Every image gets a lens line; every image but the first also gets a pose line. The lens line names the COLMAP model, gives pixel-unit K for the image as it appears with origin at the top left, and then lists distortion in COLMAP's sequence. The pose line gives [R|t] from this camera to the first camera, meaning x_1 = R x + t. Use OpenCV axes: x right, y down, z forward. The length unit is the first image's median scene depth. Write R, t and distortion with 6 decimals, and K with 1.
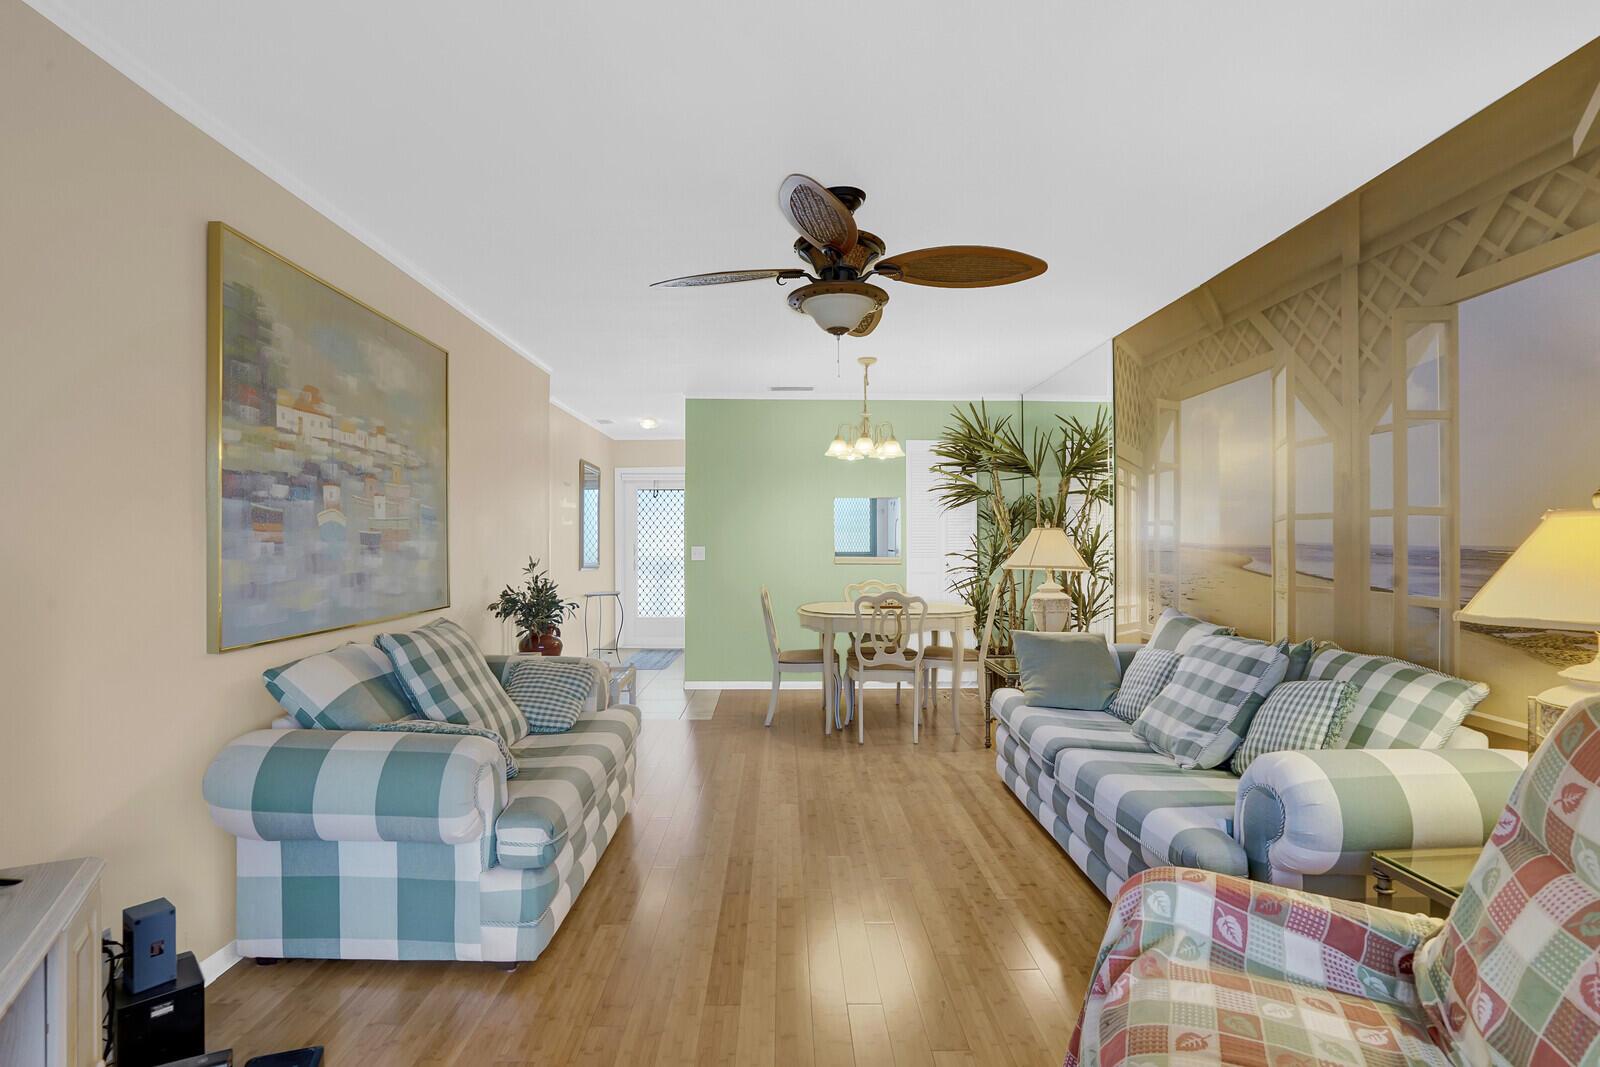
lens RADIAL K [[778.9, 0, 749.4], [0, 778.9, 534.9], [0, 0, 1]] dist [-0.060282, 0.020131]
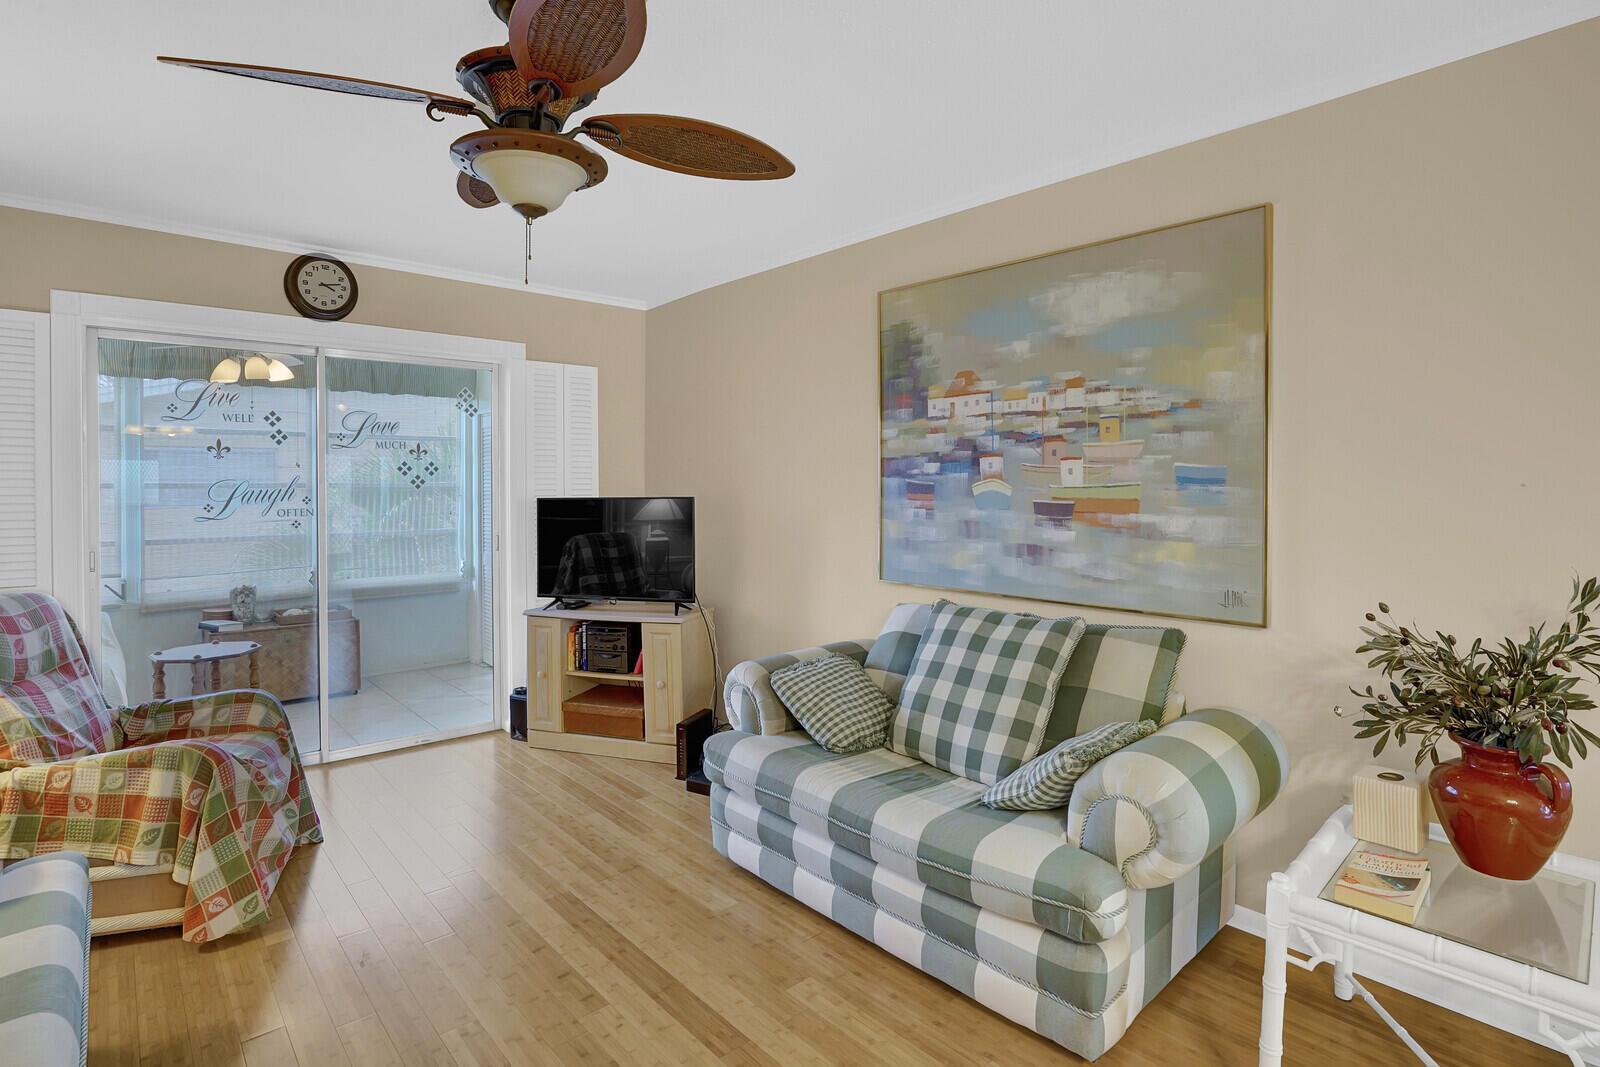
lens RADIAL K [[779.1, 0, 773.5], [0, 779.1, 490.6], [0, 0, 1]] dist [-0.063328, 0.025074]
pose [[-0.726771, 0.009106, -0.686820, 0.414547], [0.008358, 0.999955, 0.004413, -0.025698], [0.686829, -0.002533, -0.726815, 1.612588]]
